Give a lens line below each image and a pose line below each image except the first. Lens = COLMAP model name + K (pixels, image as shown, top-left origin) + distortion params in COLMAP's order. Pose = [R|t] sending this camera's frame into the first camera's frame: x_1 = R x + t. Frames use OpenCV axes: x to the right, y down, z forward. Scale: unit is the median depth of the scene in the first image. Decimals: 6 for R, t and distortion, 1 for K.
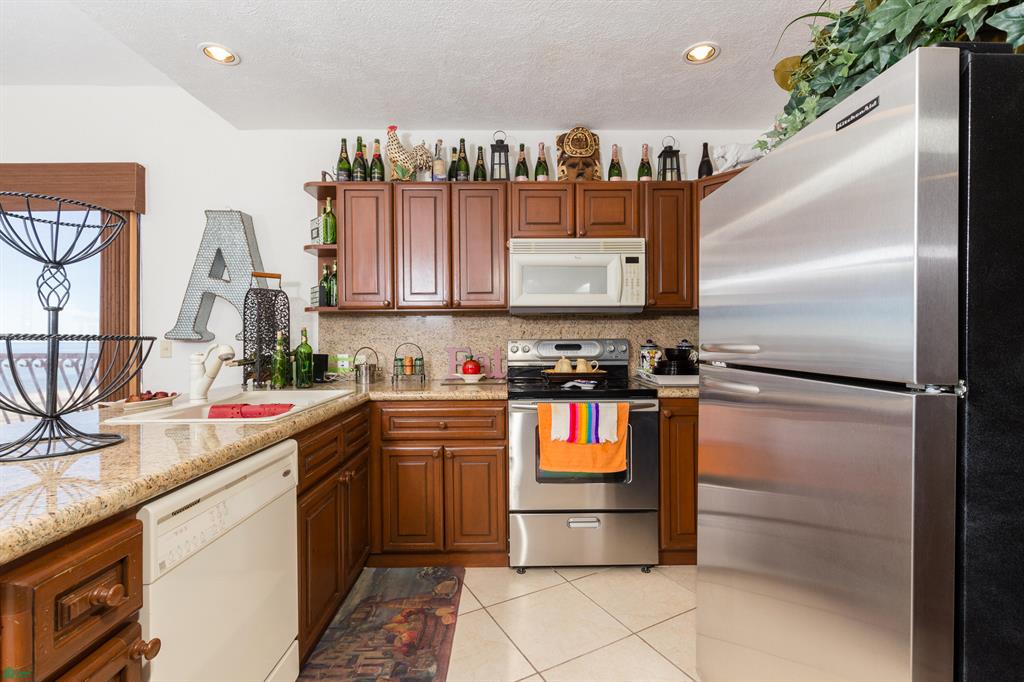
lens RADIAL K [[463.3, 0, 509.0], [0, 463.3, 343.8], [0, 0, 1]] dist [0.008494, -0.001803]
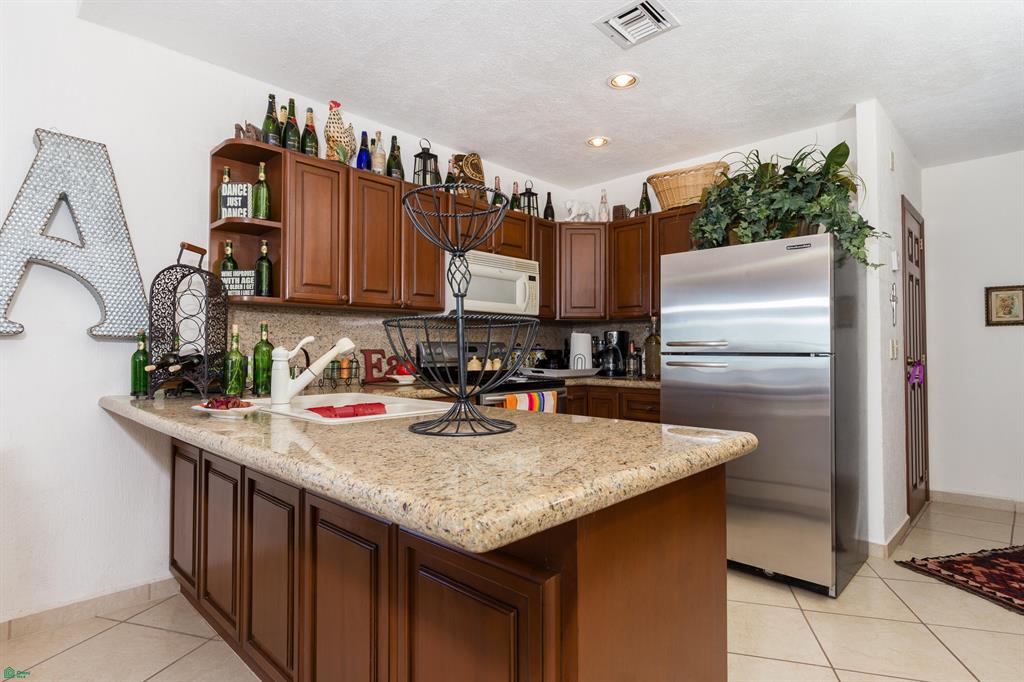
lens RADIAL K [[546.1, 0, 513.2], [0, 546.1, 338.6], [0, 0, 1]] dist [-0.002321, 0.000107]
pose [[0.689985, 0.019182, 0.723569, -0.810330], [0.001817, 0.999600, -0.028233, 0.021611], [-0.723821, 0.020796, 0.689674, 0.030589]]
